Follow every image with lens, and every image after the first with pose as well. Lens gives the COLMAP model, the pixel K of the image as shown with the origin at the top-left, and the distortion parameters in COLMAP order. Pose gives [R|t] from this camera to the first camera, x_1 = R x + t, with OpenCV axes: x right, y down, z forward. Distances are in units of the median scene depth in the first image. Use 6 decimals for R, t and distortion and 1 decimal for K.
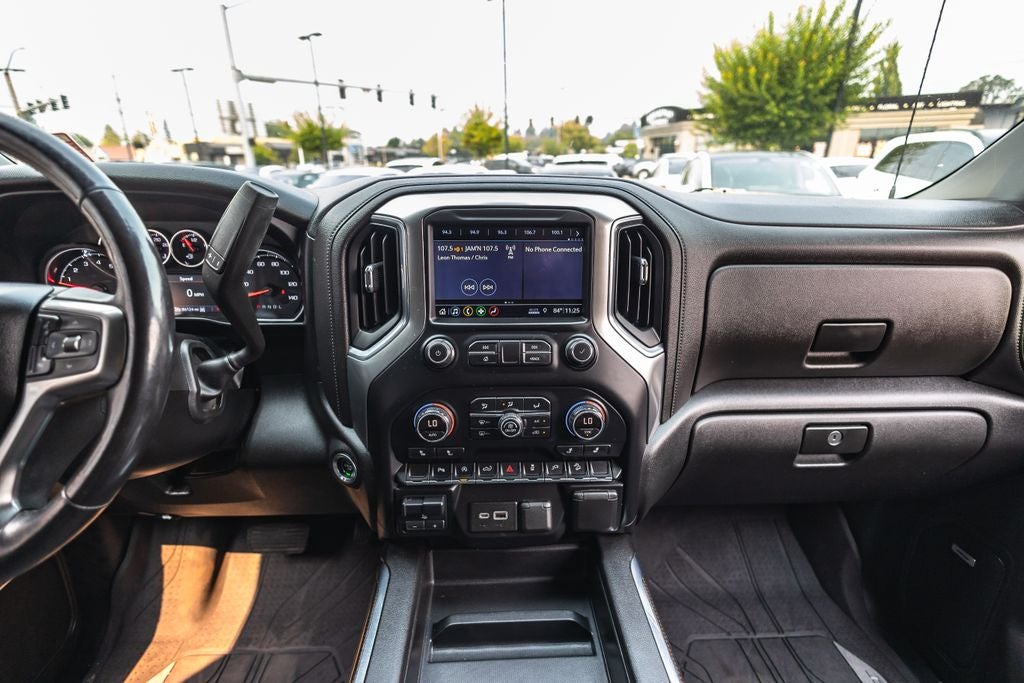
lens RADIAL K [[485.9, 0, 512.0], [0, 485.9, 341.5], [0, 0, 1]] dist [0.010144, -0.001121]
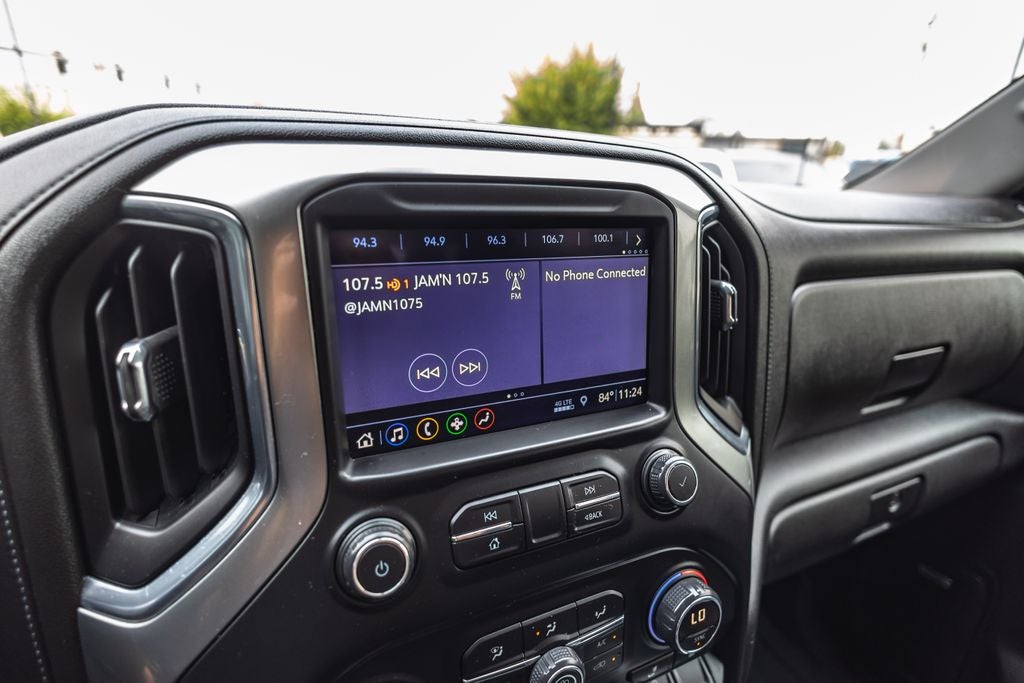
lens RADIAL K [[485.9, 0, 512.0], [0, 485.9, 341.5], [0, 0, 1]] dist [0.010144, -0.001121]
pose [[0.927089, -0.094790, 0.362658, -0.162183], [0.098601, 0.995095, 0.008034, -0.129066], [-0.361640, 0.028310, 0.931888, 0.559862]]
